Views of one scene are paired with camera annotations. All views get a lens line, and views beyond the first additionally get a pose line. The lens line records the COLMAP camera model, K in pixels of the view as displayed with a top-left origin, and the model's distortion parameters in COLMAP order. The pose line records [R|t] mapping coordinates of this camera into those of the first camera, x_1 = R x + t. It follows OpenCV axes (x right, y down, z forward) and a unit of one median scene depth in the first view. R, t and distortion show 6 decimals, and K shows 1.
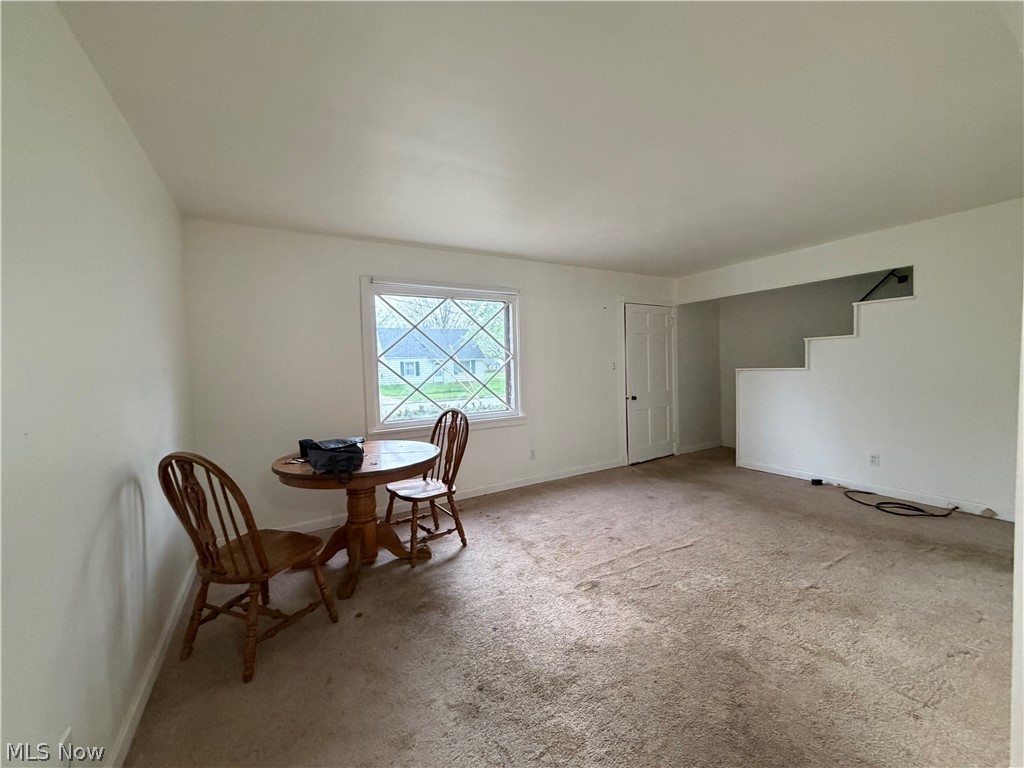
lens RADIAL K [[413.3, 0, 511.5], [0, 413.3, 380.9], [0, 0, 1]] dist [0.001394, 0.000008]
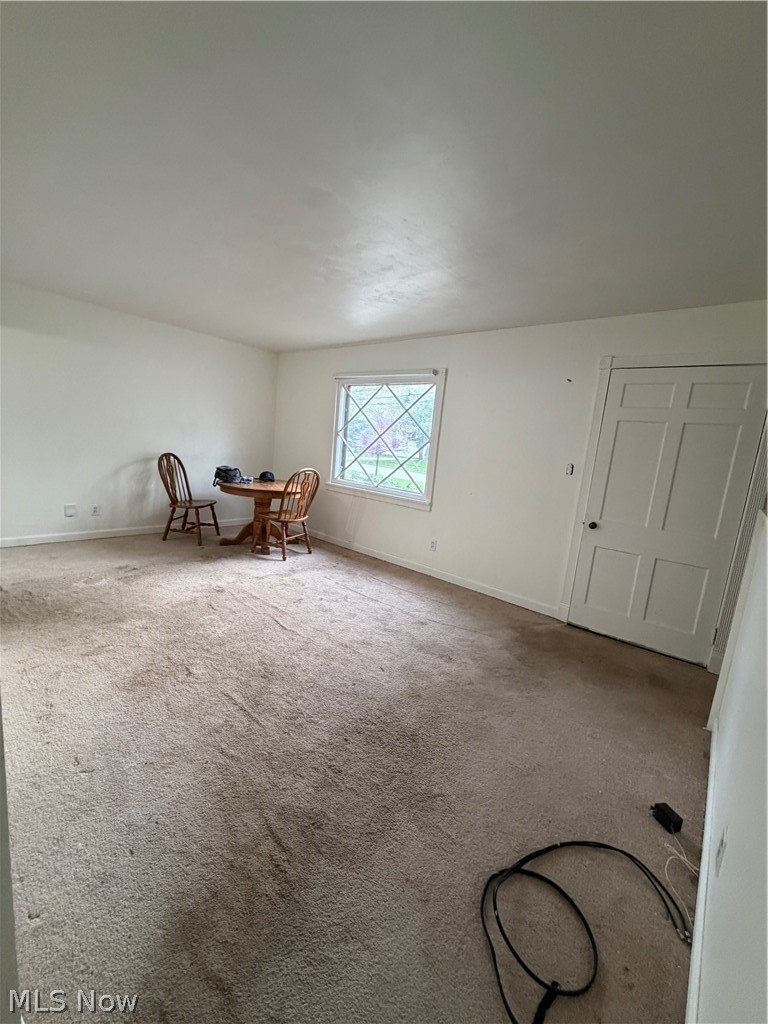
lens RADIAL K [[413.3, 0, 382.2], [0, 413.3, 510.8], [0, 0, 1]] dist [0.001394, 0.000008]
pose [[0.305369, 0.213021, -0.928101, 1.084726], [-0.138507, 0.974227, 0.178036, -0.066229], [0.942107, 0.074181, 0.327004, 0.699172]]
